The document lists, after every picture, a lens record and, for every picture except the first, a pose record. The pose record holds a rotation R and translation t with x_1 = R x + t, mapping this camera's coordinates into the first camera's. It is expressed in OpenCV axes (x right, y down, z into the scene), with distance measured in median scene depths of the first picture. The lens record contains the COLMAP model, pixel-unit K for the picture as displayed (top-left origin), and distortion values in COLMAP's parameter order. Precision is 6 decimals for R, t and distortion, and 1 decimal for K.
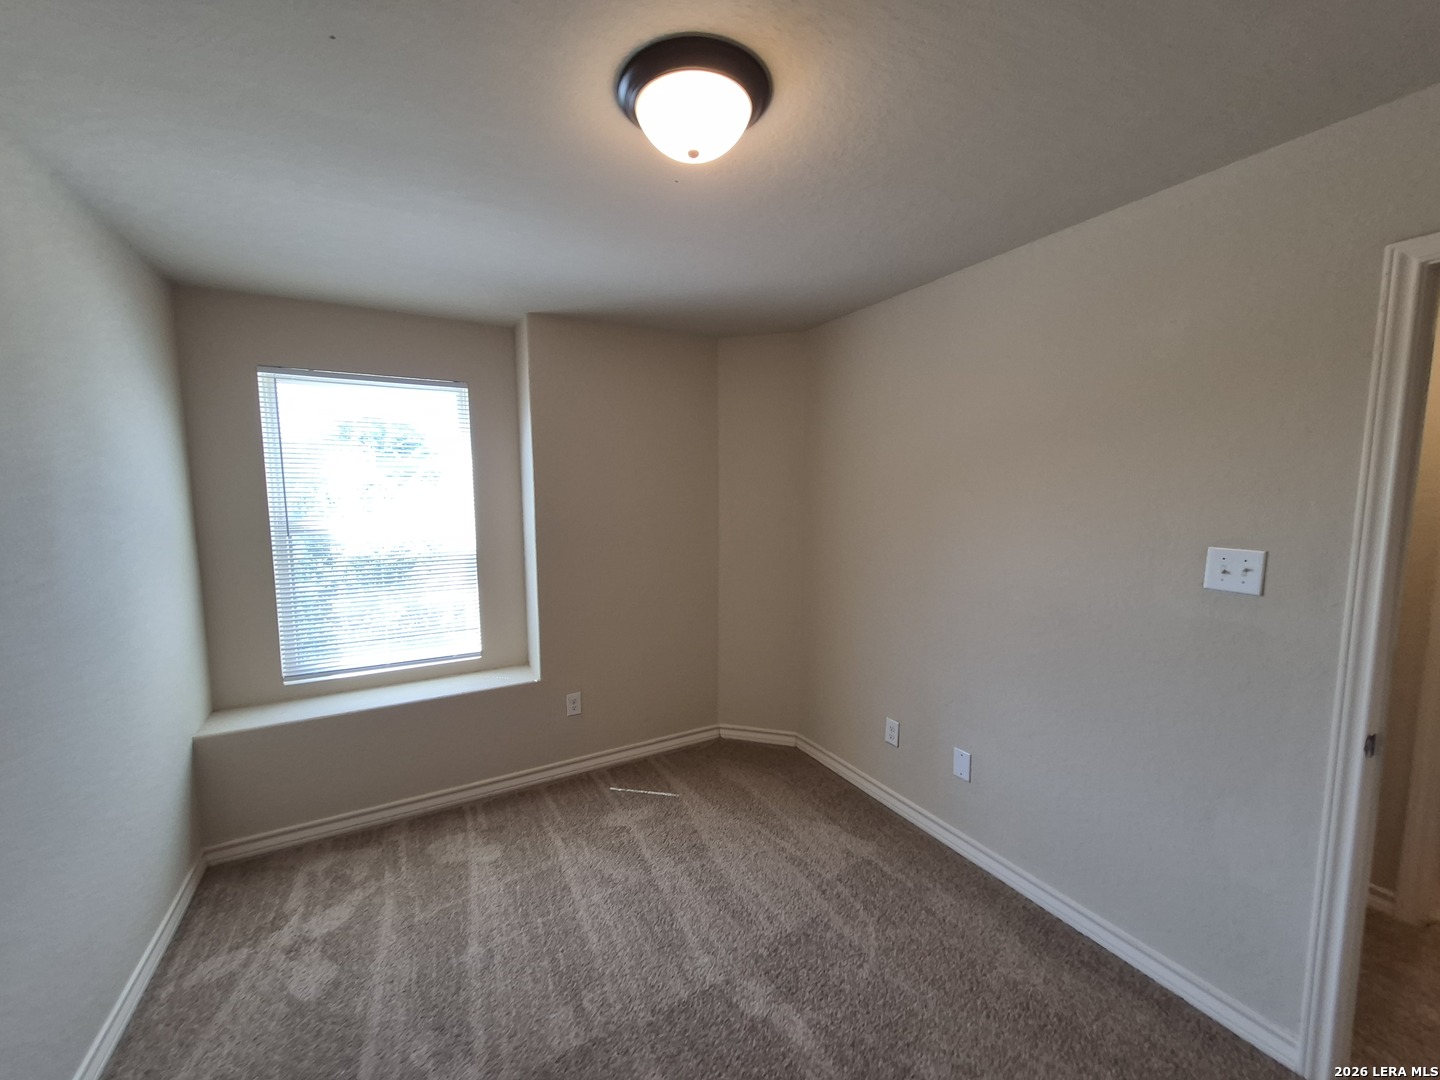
lens RADIAL K [[562.1, 0, 715.6], [0, 562.1, 546.4], [0, 0, 1]] dist [0.002425, -0.000277]
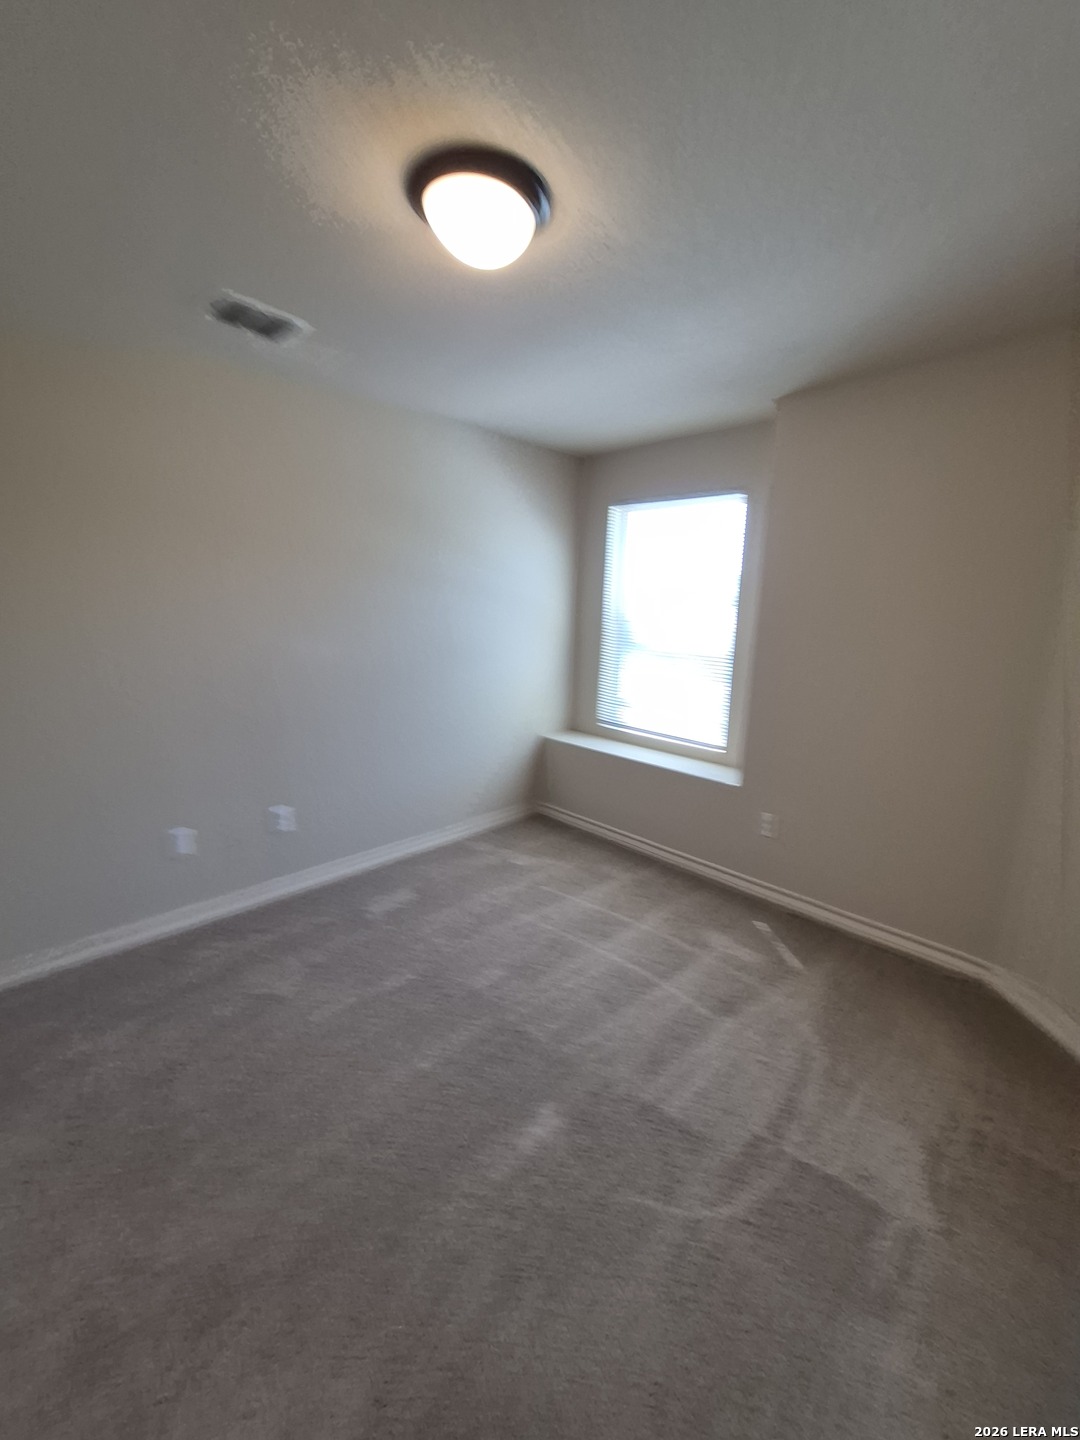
lens RADIAL K [[562.1, 0, 533.6], [0, 562.1, 708.6], [0, 0, 1]] dist [0.002425, -0.000277]
pose [[0.301193, 0.197455, -0.932895, 0.582903], [-0.132724, 0.977484, 0.164042, -0.013743], [0.944281, 0.074410, 0.320619, 0.396664]]
